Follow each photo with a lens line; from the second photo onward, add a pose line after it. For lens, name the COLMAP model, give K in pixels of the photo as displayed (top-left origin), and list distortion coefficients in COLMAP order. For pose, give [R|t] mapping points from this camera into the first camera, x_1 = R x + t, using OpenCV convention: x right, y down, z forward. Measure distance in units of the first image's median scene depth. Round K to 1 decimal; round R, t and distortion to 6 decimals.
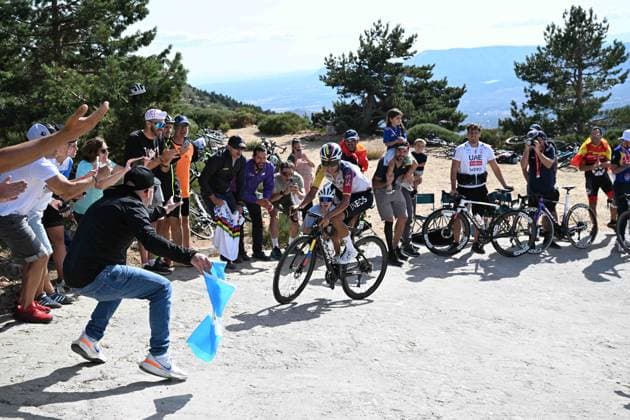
lens RADIAL K [[817.4, 0, 313.4], [0, 817.4, 223.4], [0, 0, 1]] dist [-0.008924, 0.000000]
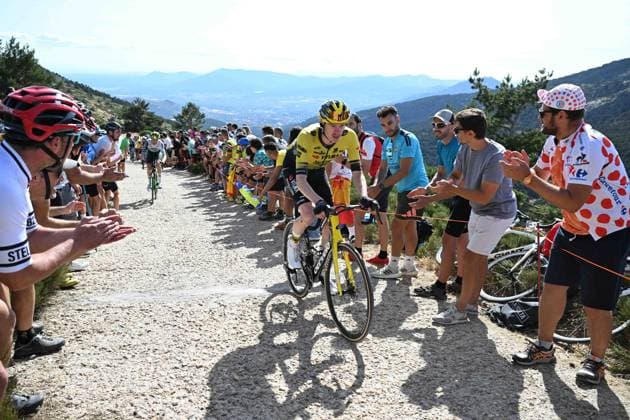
lens RADIAL K [[505.7, 0, 313.1], [0, 505.7, 210.5], [0, 0, 1]] dist [0.006451, -0.005118]
pose [[0.948356, 0.030466, 0.315741, 0.161352], [-0.051431, 0.996975, 0.058278, 0.079772], [-0.313011, -0.071508, 0.947054, -1.685360]]
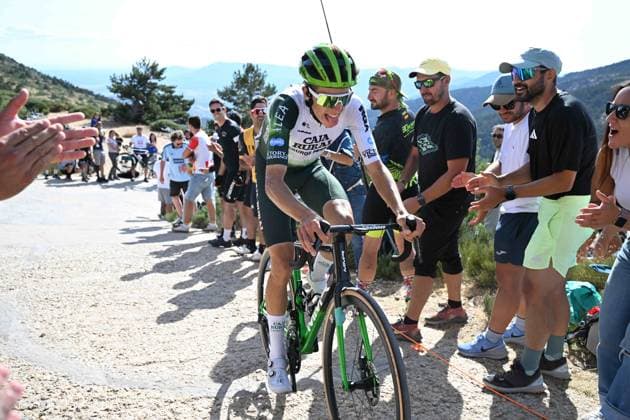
lens RADIAL K [[557.0, 0, 314.9], [0, 557.0, 208.5], [0, 0, 1]] dist [0.009156, -0.012934]
pose [[0.950133, 0.024008, 0.310919, 0.085673], [-0.038818, 0.998383, 0.041532, 0.013191], [-0.309419, -0.051530, 0.949529, -0.340691]]
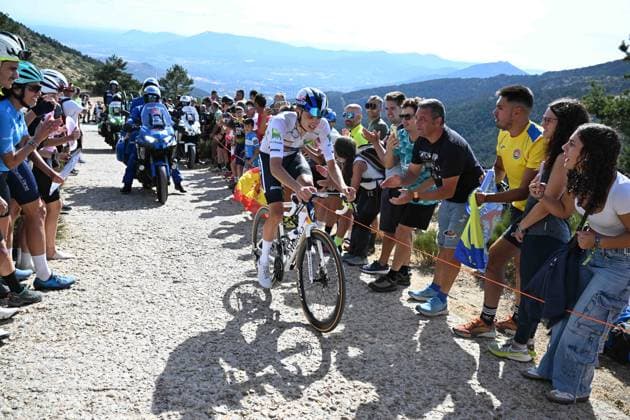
lens RADIAL K [[557.0, 0, 318.3], [0, 557.0, 211.4], [0, 0, 1]] dist [0.009156, -0.012934]
pose [[0.934646, 0.078900, 0.346717, 0.153391], [-0.113852, 0.990142, 0.081592, 0.069450], [-0.336861, -0.115734, 0.934414, -1.496633]]
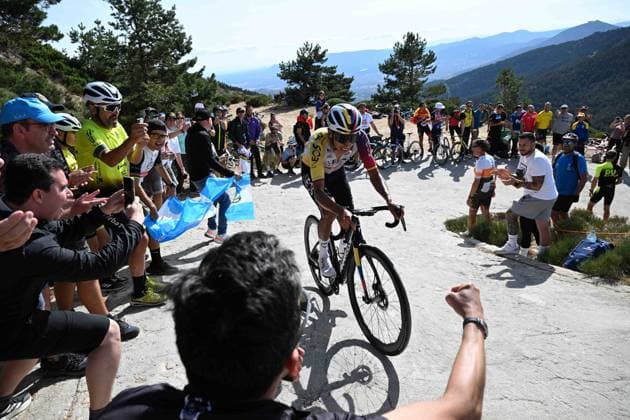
lens RADIAL K [[423.6, 0, 314.0], [0, 423.6, 212.9], [0, 0, 1]] dist [0.004739, -0.002517]
pose [[0.994564, -0.059609, 0.085375, -0.013672], [0.046261, 0.987515, 0.150576, -0.009242], [-0.093285, -0.145808, 0.984905, -0.023435]]
